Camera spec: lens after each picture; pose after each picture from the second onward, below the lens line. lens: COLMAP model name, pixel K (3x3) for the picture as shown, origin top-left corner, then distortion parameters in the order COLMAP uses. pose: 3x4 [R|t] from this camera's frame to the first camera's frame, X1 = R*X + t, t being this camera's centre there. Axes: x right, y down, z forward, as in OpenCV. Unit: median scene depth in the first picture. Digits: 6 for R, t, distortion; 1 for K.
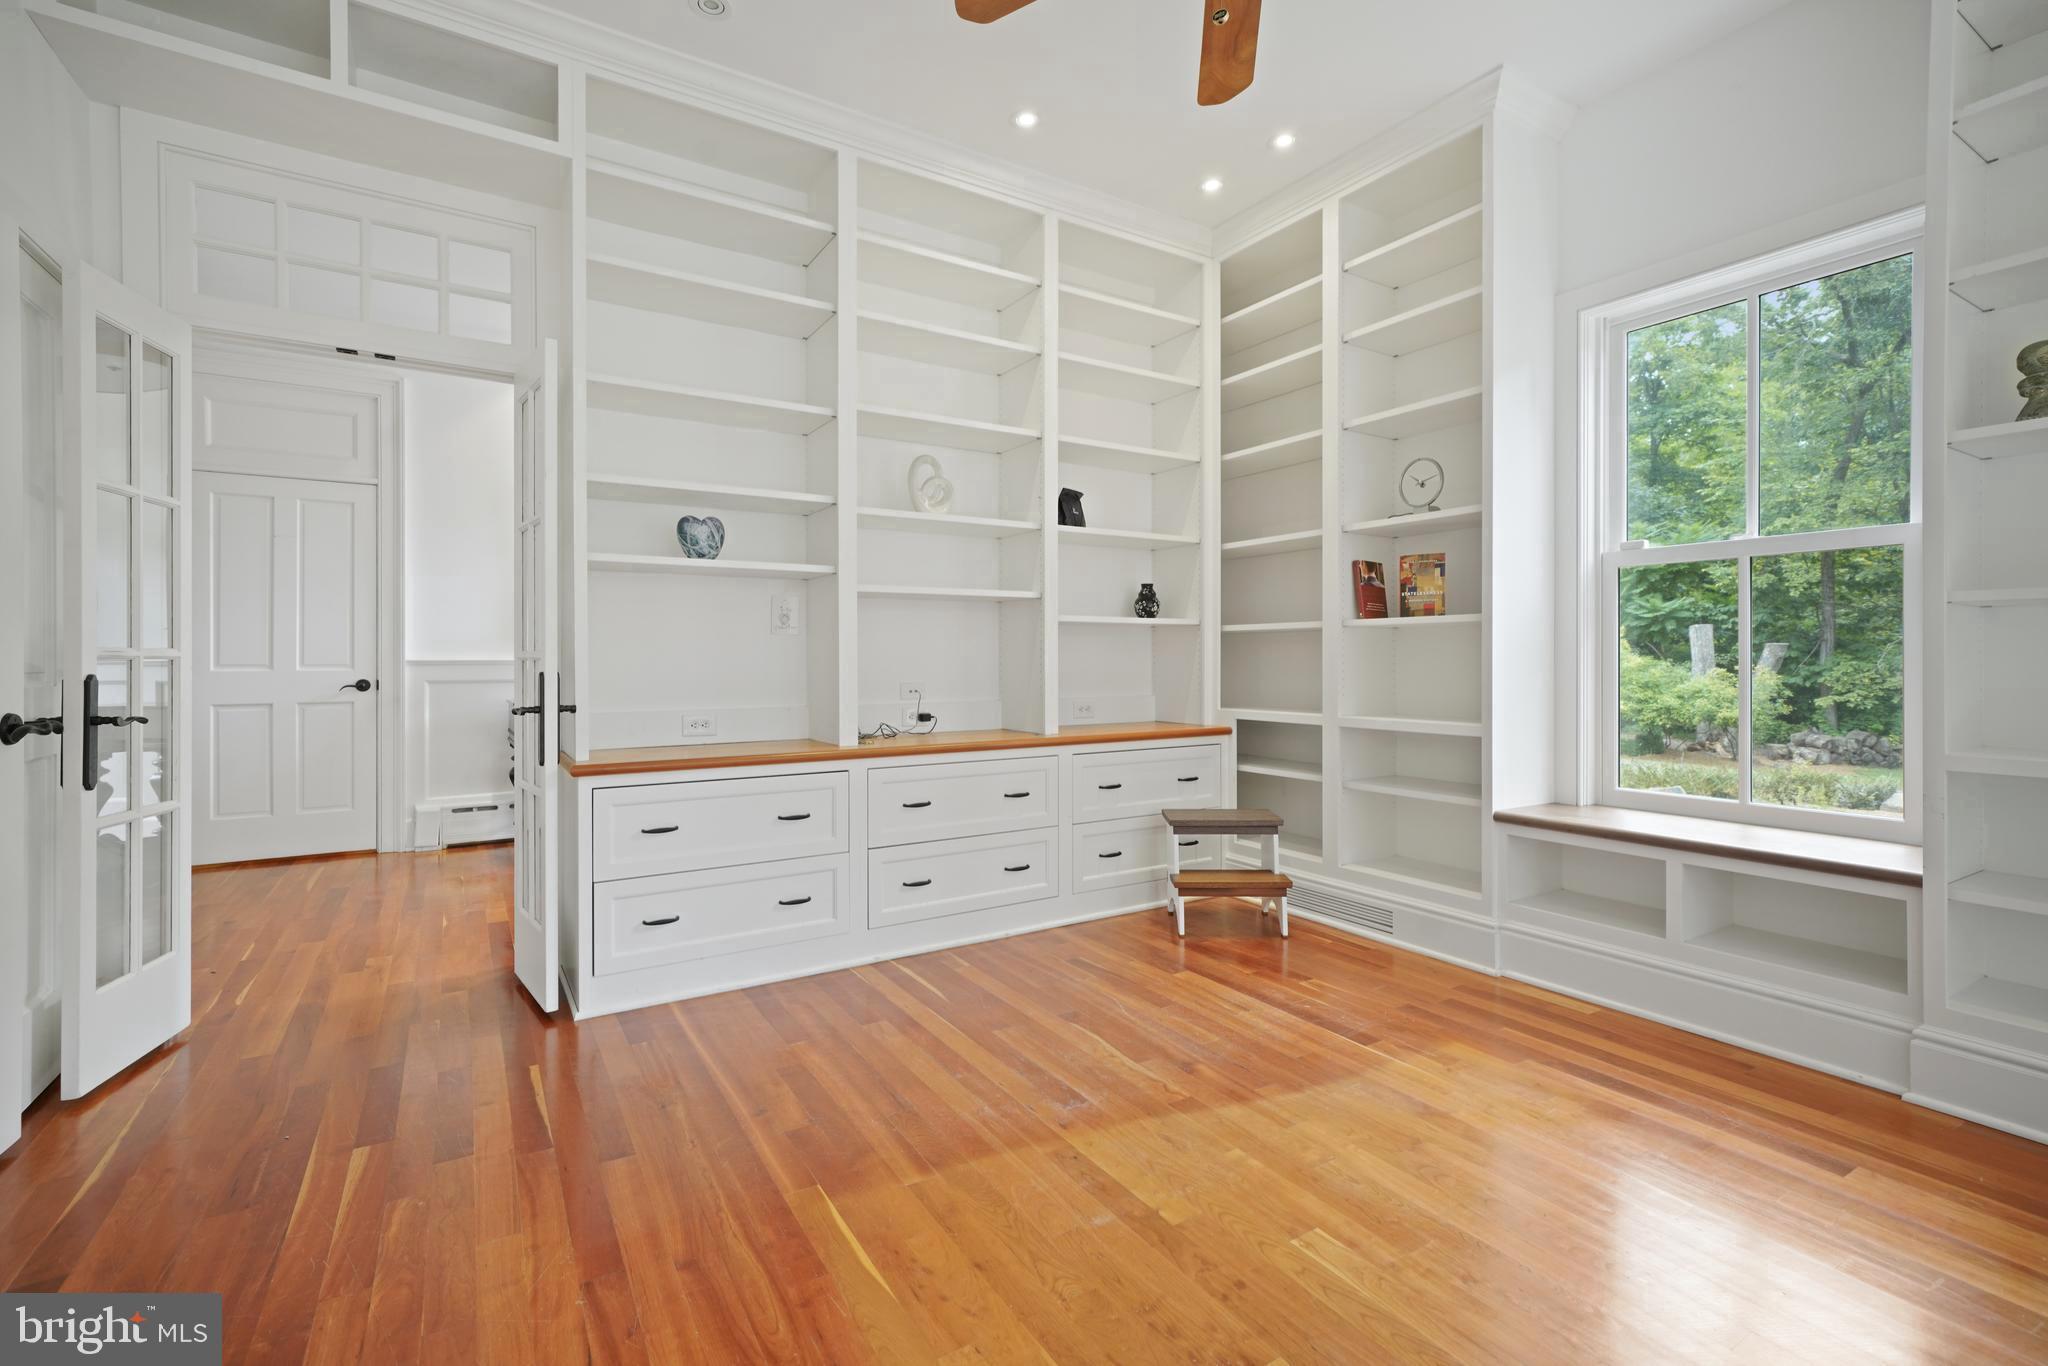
lens RADIAL K [[887.9, 0, 1015.1], [0, 887.9, 668.4], [0, 0, 1]] dist [0.002548, 0.000181]
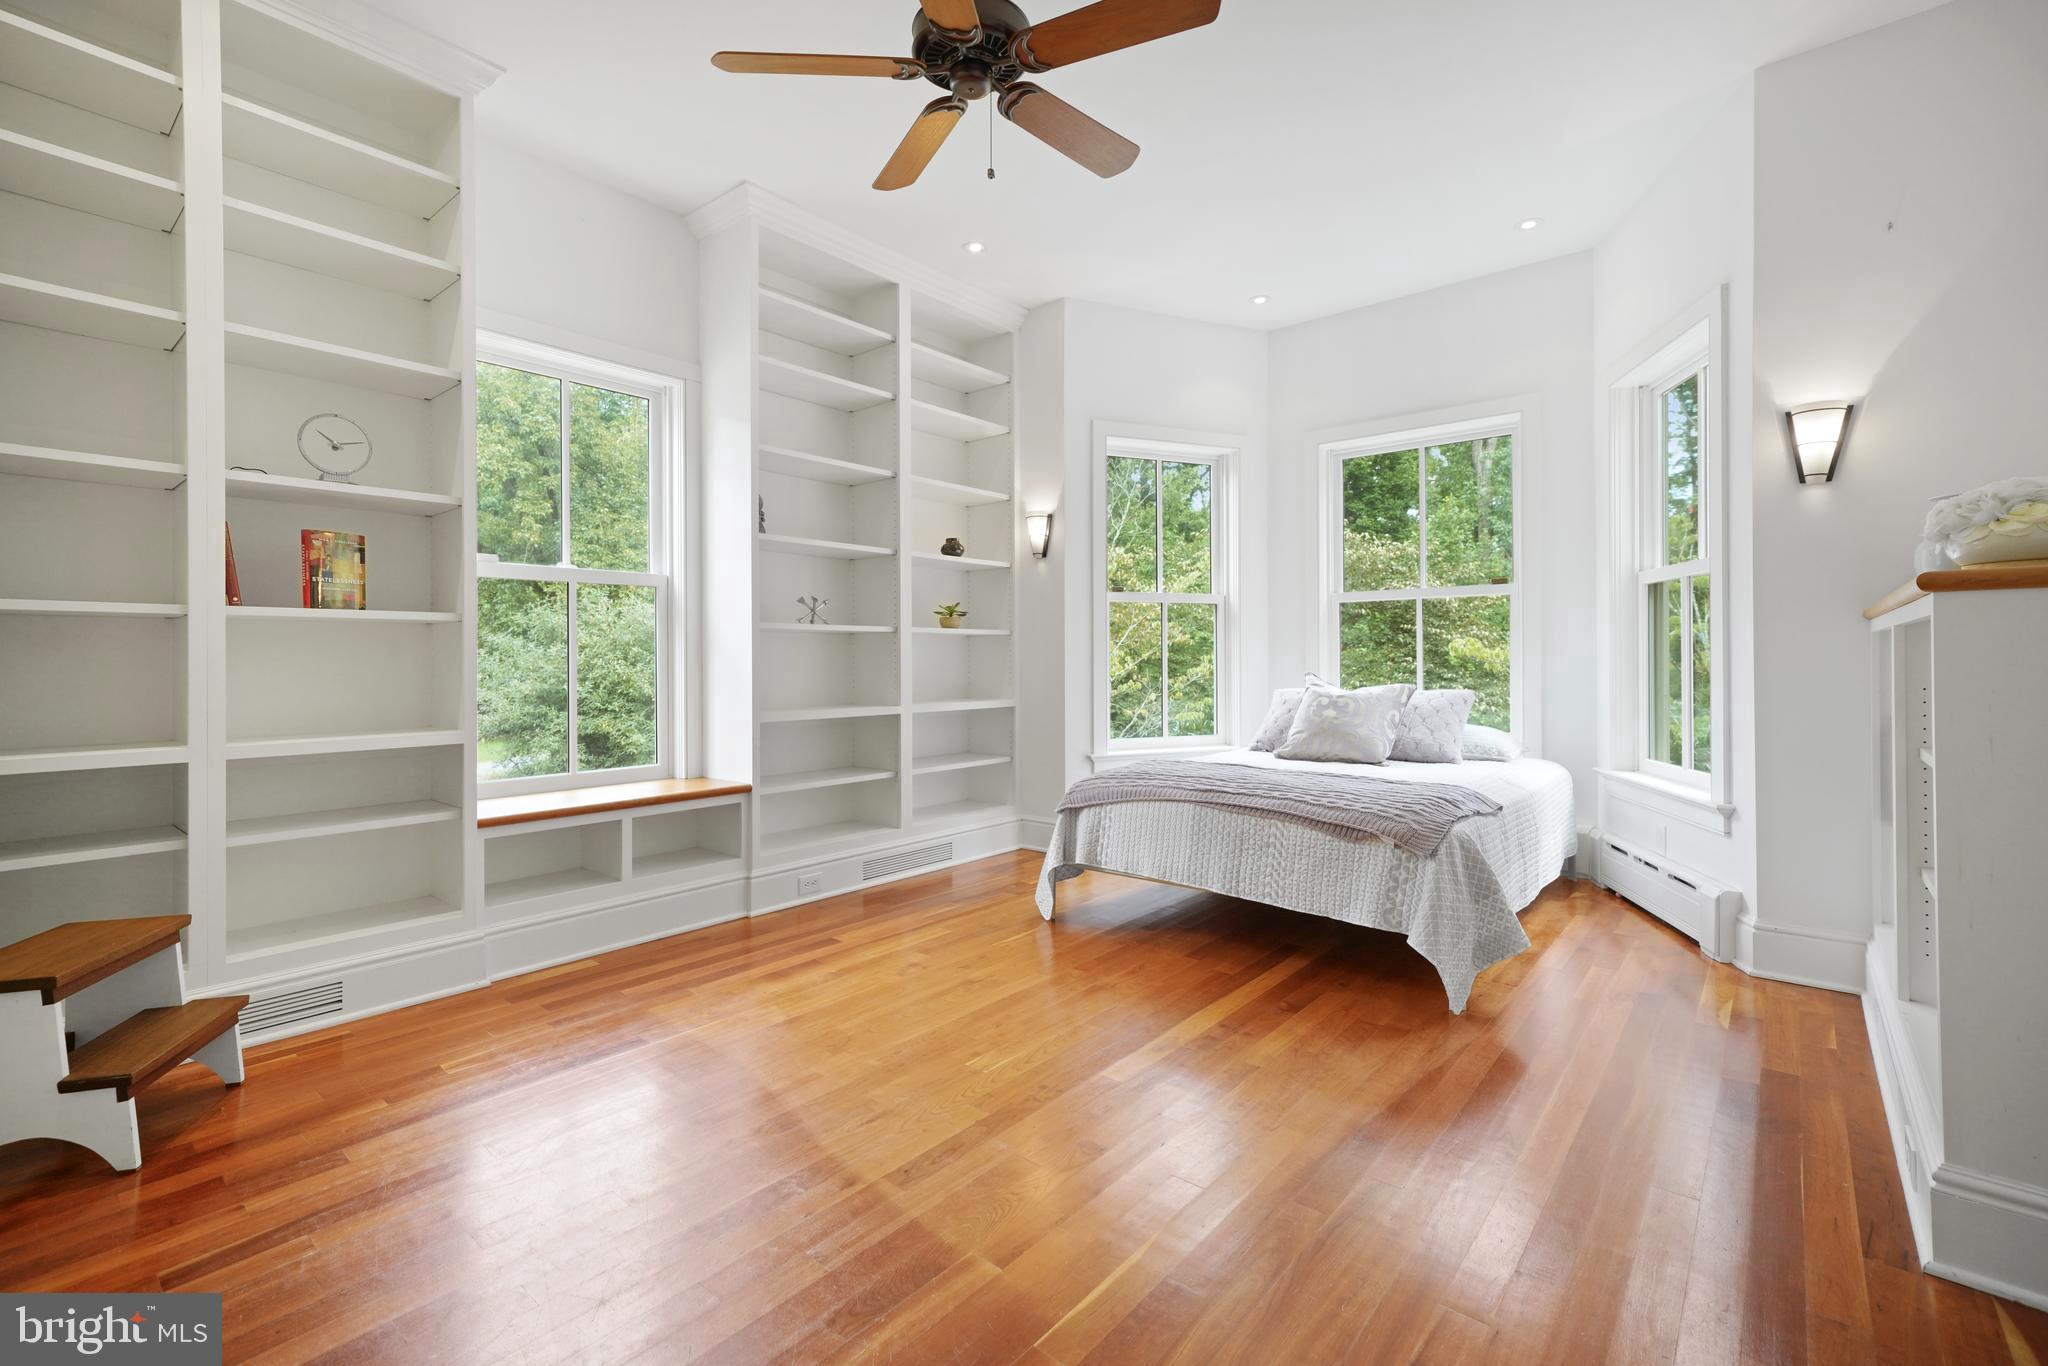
lens RADIAL K [[887.9, 0, 1017.1], [0, 887.9, 661.7], [0, 0, 1]] dist [0.002548, 0.000181]
pose [[-0.301885, -0.007511, 0.953315, -0.555121], [0.008028, 0.999913, 0.010421, -0.015721], [-0.953311, 0.010799, -0.301798, 0.718977]]
